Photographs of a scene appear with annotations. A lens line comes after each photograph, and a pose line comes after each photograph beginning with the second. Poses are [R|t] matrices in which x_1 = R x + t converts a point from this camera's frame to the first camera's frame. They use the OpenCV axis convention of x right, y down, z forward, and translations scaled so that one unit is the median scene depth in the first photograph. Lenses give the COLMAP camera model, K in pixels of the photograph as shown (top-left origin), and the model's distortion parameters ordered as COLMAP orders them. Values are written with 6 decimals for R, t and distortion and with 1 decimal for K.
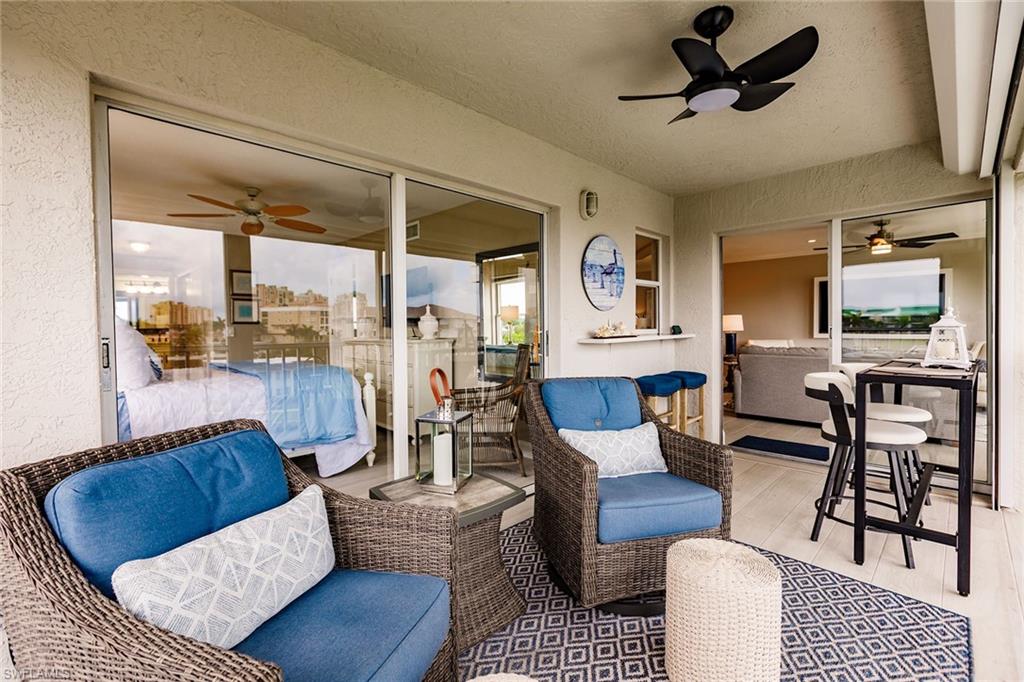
lens RADIAL K [[459.3, 0, 513.1], [0, 459.3, 336.3], [0, 0, 1]] dist [0.000293, -0.000304]
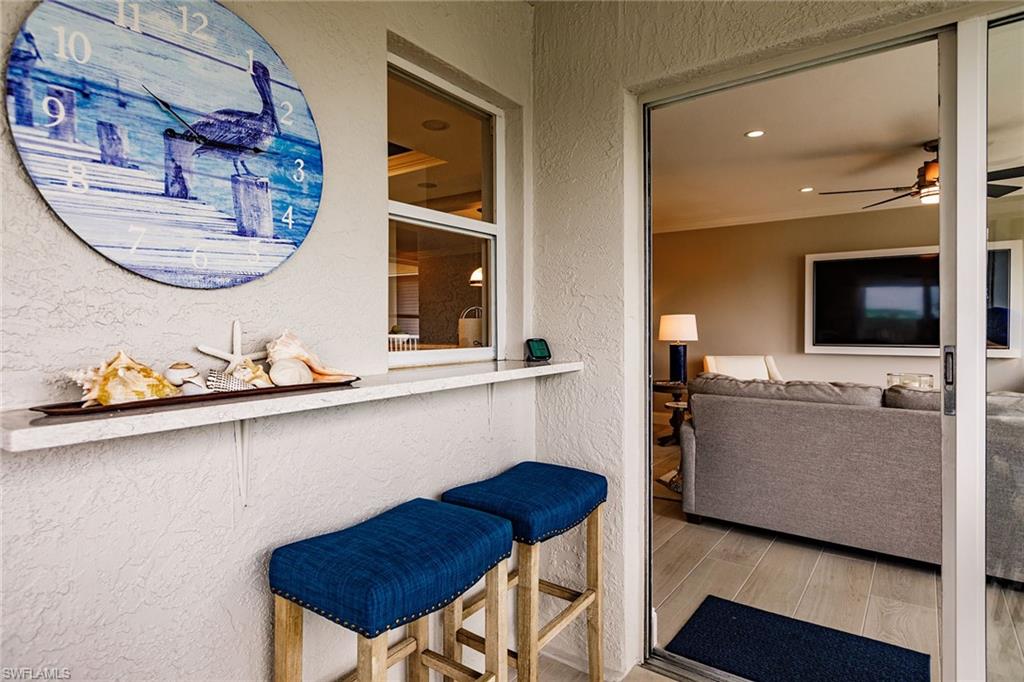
lens RADIAL K [[570.0, 0, 512.0], [0, 570.0, 341.0], [0, 0, 1]] dist [-0.027599, 0.000279]
pose [[0.988138, 0.000925, 0.153563, 0.267930], [-0.001053, 0.999999, 0.000749, -0.022327], [-0.153562, -0.000902, 0.988139, 0.550345]]
